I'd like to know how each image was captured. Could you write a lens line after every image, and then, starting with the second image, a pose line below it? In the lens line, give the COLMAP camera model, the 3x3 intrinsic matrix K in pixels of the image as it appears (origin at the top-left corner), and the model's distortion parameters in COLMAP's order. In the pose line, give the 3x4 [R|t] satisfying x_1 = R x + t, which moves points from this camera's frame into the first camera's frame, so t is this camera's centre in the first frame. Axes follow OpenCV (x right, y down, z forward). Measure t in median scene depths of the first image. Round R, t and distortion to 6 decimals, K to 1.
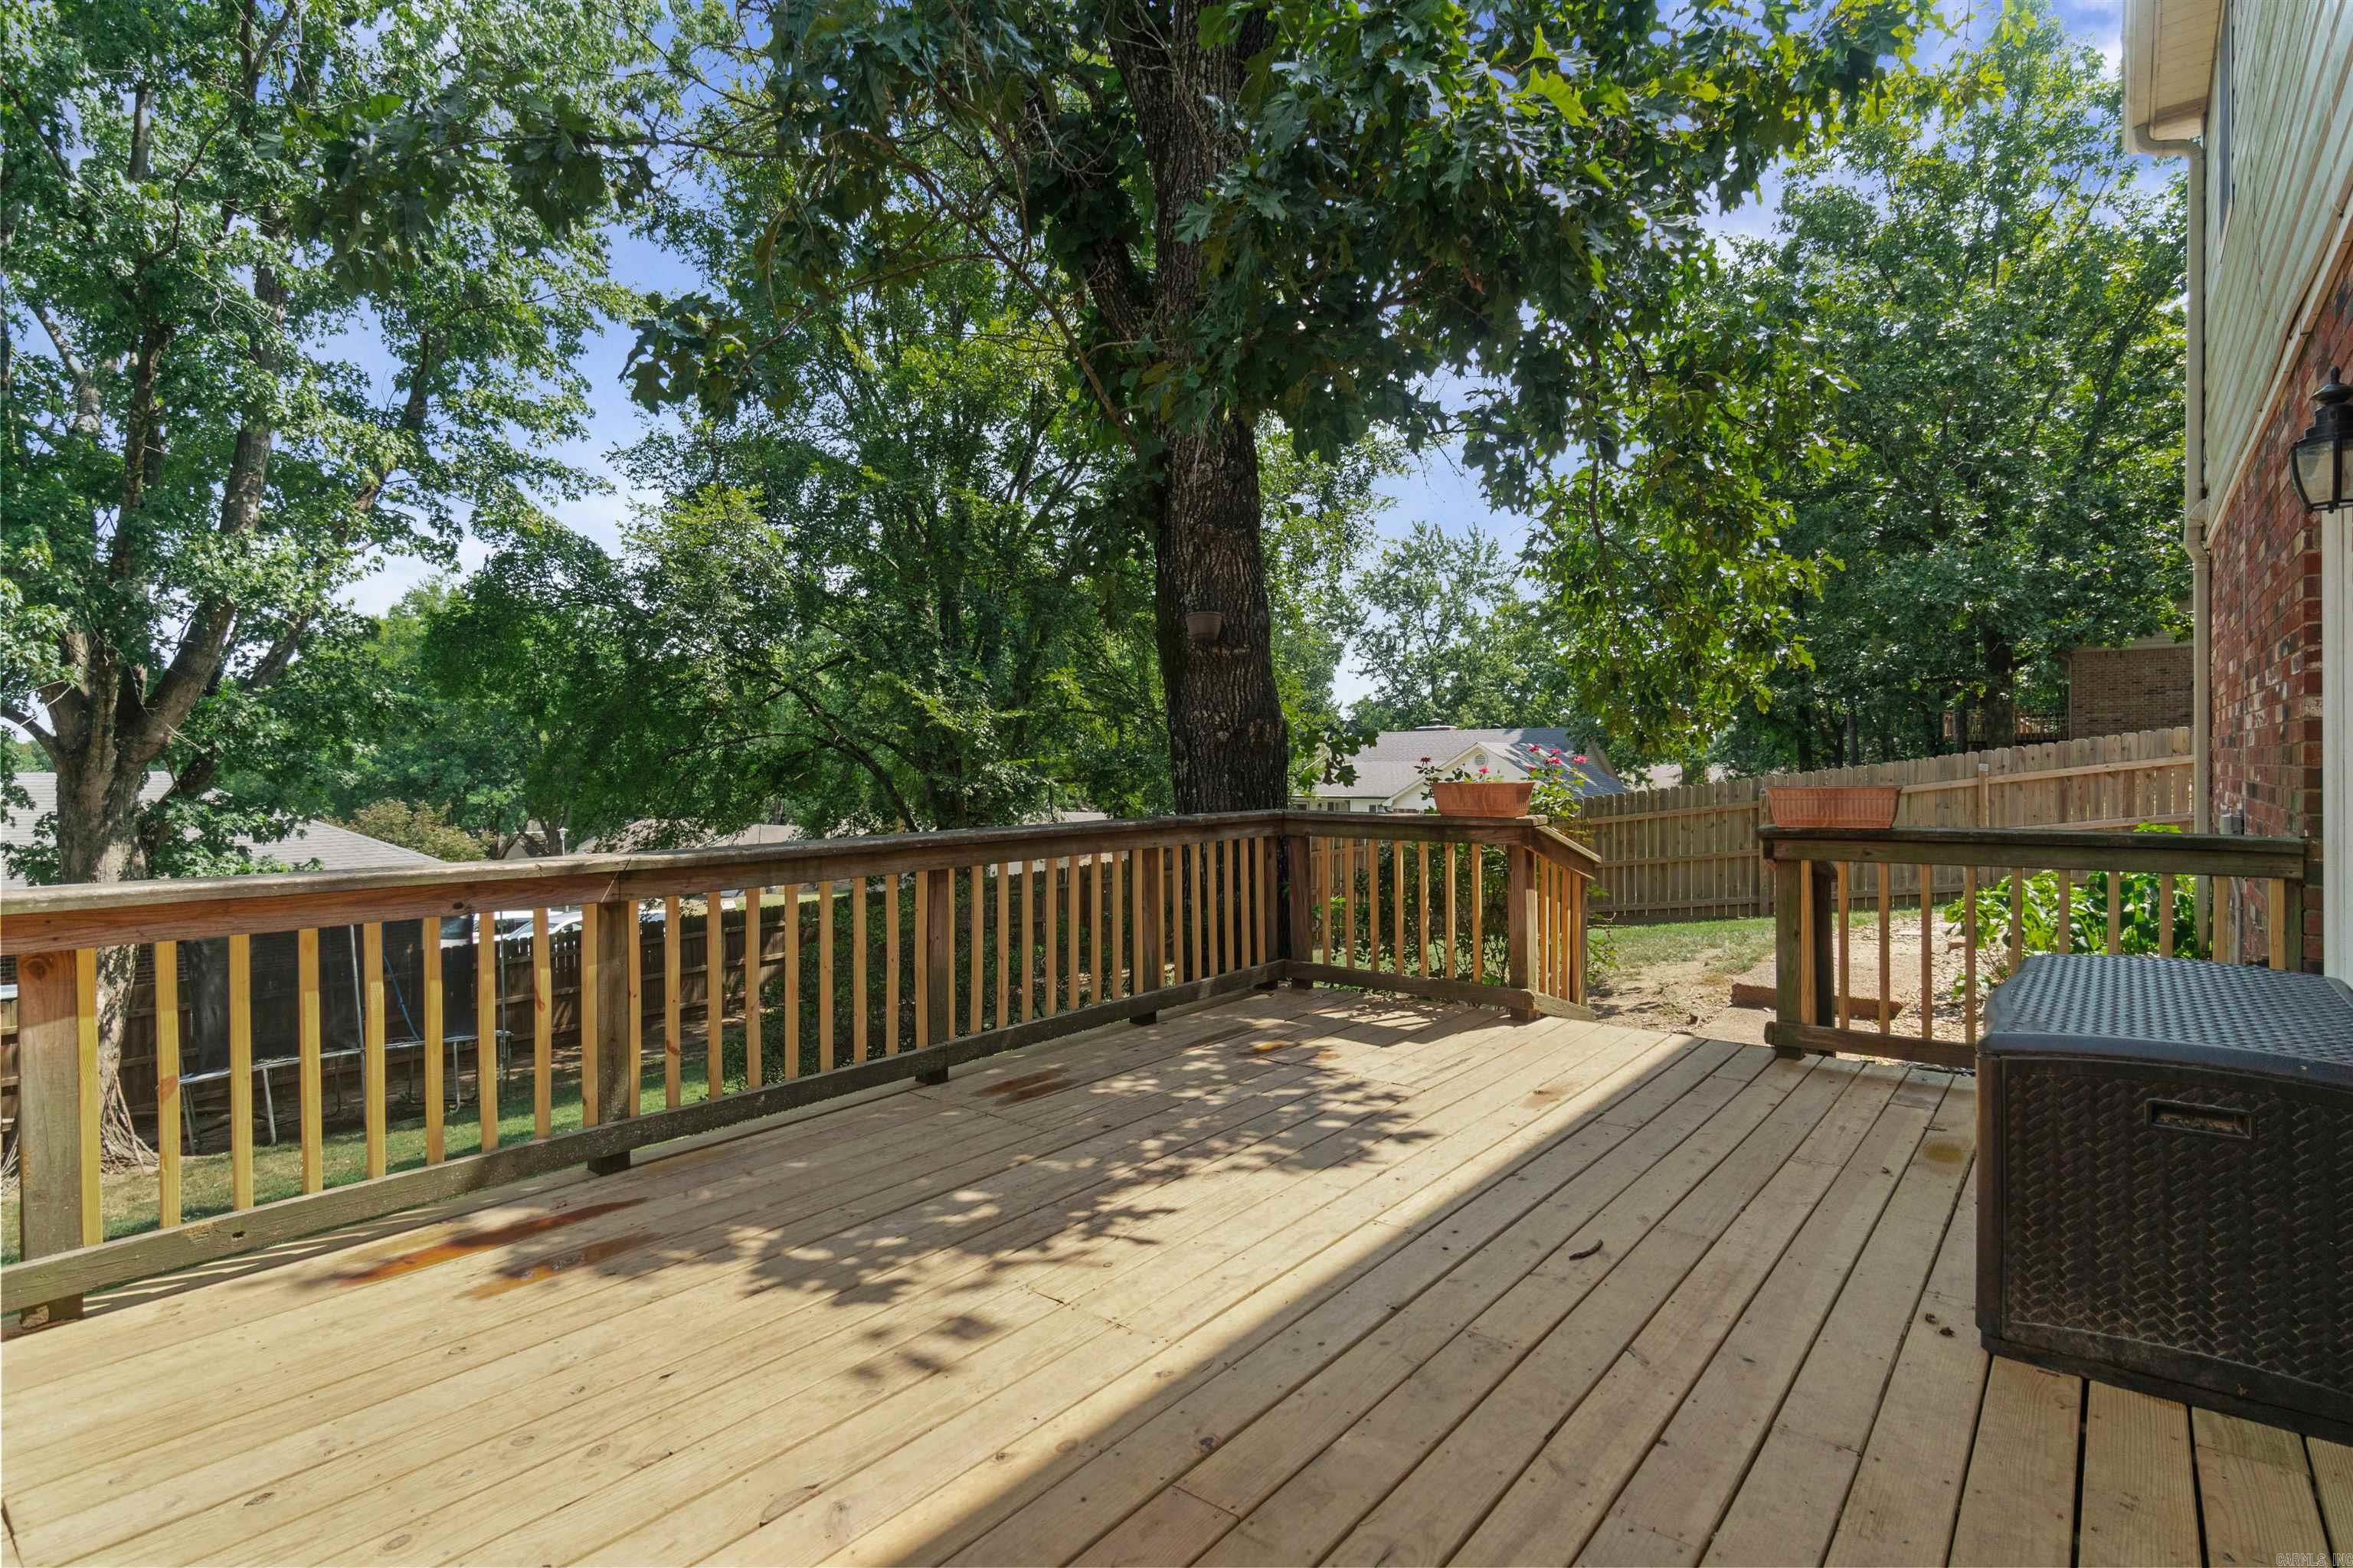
lens RADIAL K [[1162.3, 0, 1175.6], [0, 1162.3, 773.3], [0, 0, 1]] dist [-0.003398, 0.000588]
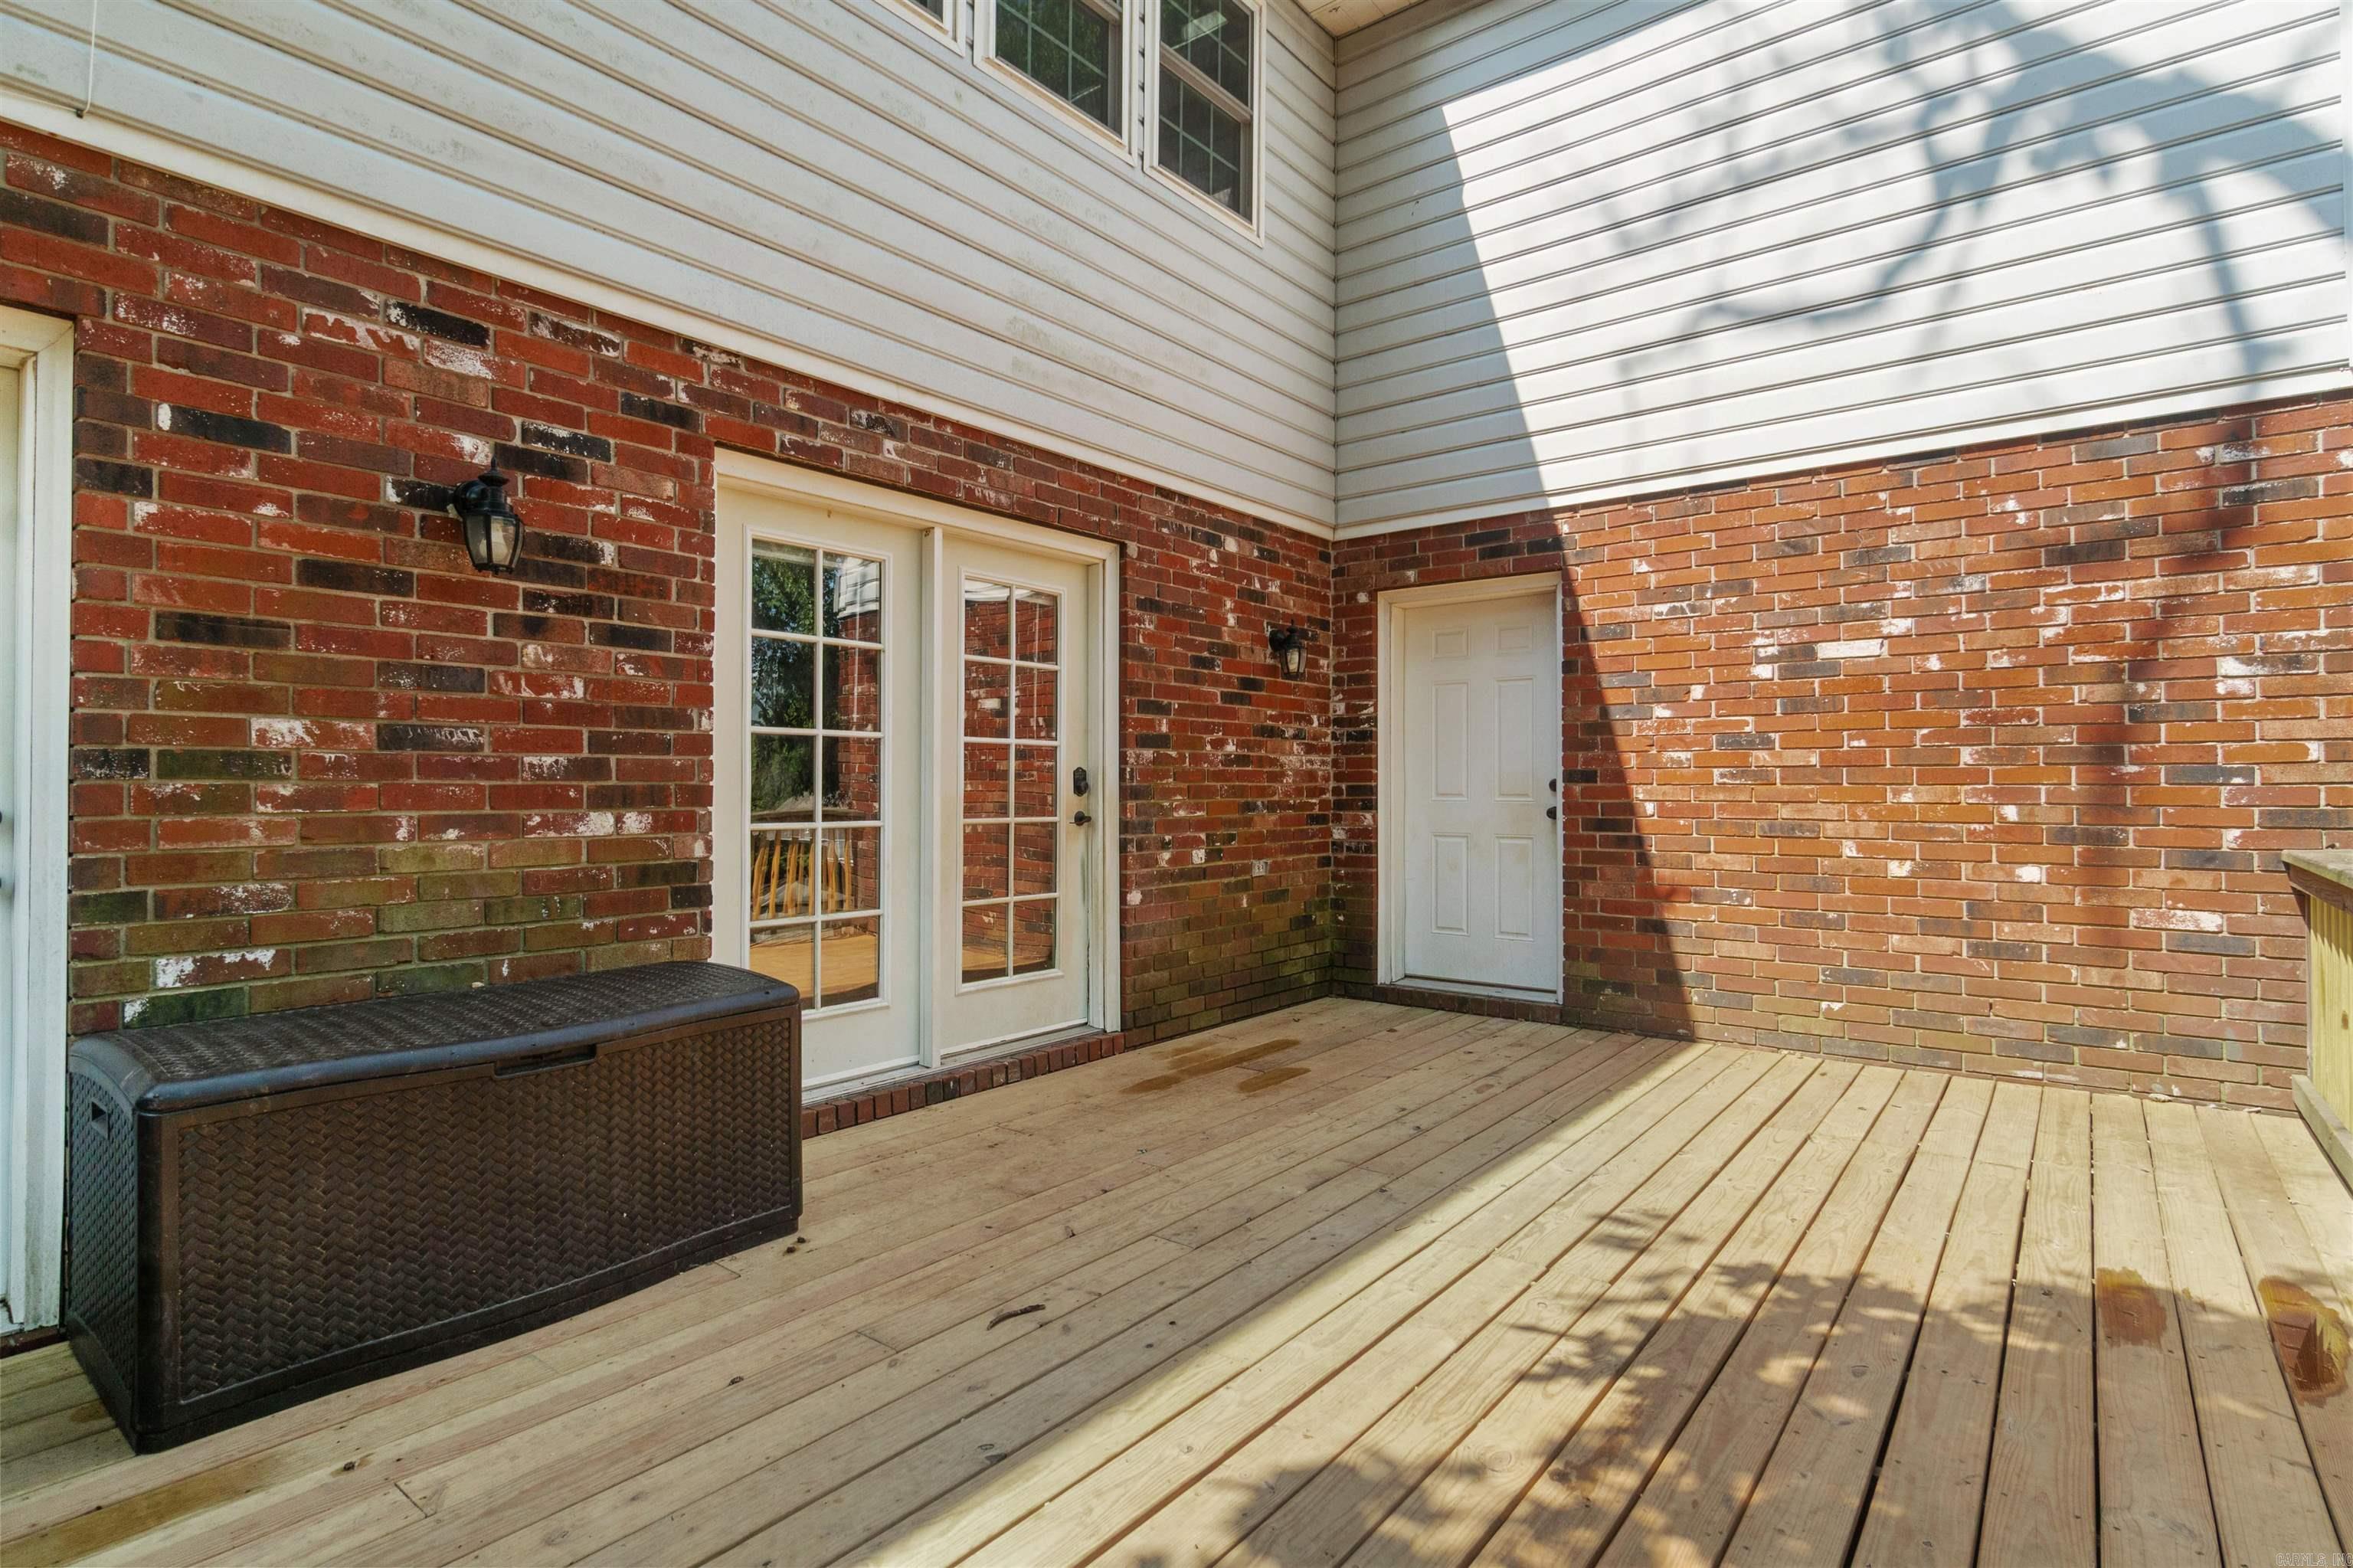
lens RADIAL K [[1162.3, 0, 1174.7], [0, 1162.3, 776.0], [0, 0, 1]] dist [-0.003398, 0.000588]
pose [[-0.999947, -0.000971, -0.010224, 0.244738], [-0.001062, 0.999960, 0.008884, -0.007250], [0.010215, 0.008894, -0.999908, 1.875085]]
